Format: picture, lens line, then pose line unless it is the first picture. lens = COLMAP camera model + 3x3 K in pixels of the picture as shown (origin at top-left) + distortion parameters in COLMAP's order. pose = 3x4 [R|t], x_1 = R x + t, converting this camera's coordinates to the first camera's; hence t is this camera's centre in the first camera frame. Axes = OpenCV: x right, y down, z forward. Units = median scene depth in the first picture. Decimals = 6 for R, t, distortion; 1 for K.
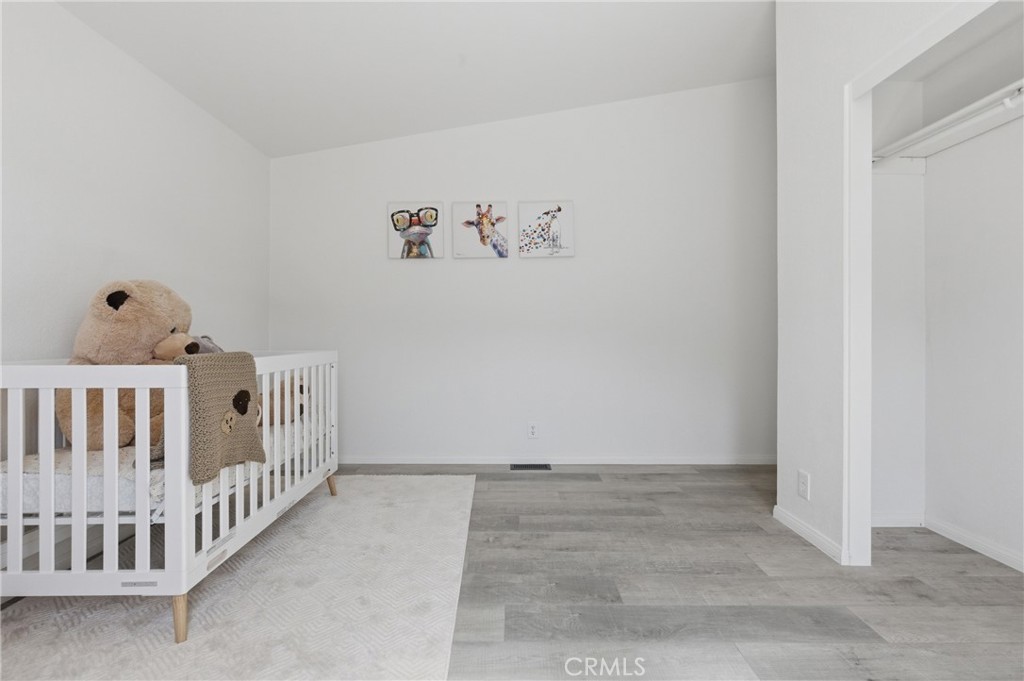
lens RADIAL K [[474.9, 0, 512.0], [0, 474.9, 330.7], [0, 0, 1]] dist [-0.000636, 0.000187]
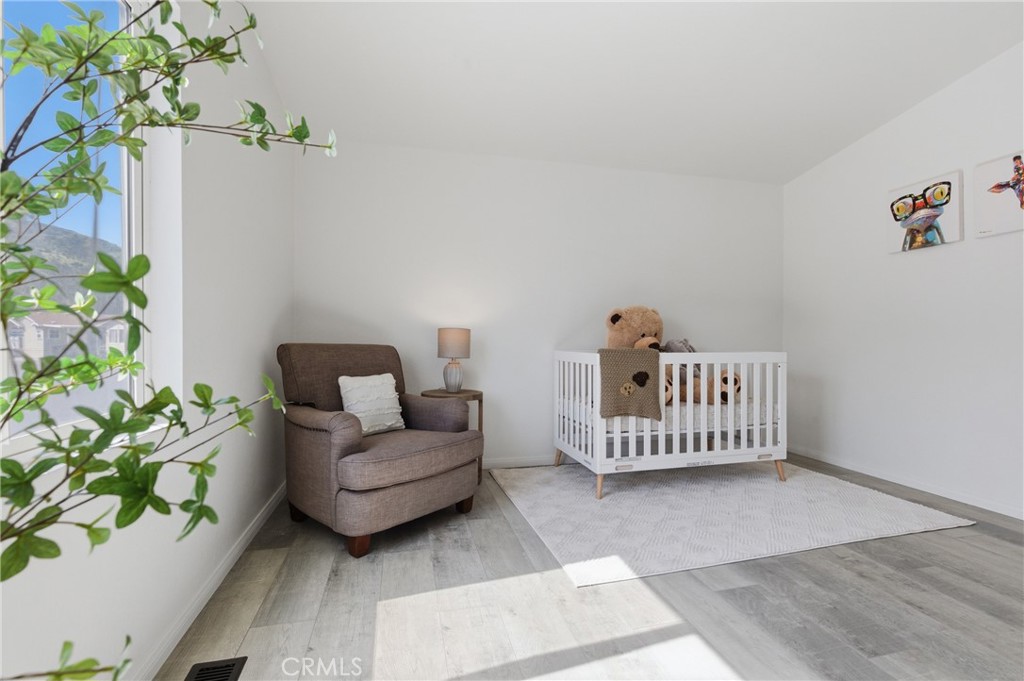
lens RADIAL K [[453.0, 0, 512.0], [0, 453.0, 340.5], [0, 0, 1]] dist [0.000854, 0.000278]
pose [[0.244916, 0.003622, -0.969538, 0.564633], [0.005829, 0.999969, 0.005208, 0.005272], [0.969527, -0.006927, 0.244887, 0.131192]]
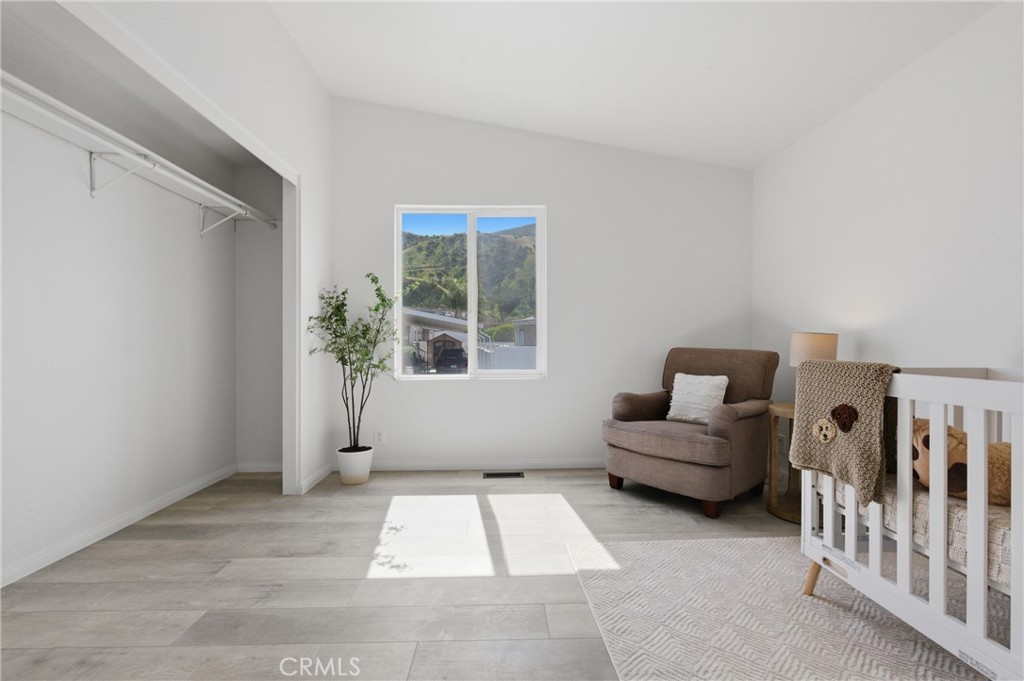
lens RADIAL K [[485.7, 0, 512.0], [0, 485.7, 340.5], [0, 0, 1]] dist [-0.000696, -0.000092]
pose [[-0.999842, 0.000665, -0.017776, 0.046737], [0.000879, 0.999927, -0.012062, 0.011338], [0.017767, -0.012075, -0.999769, 1.295279]]
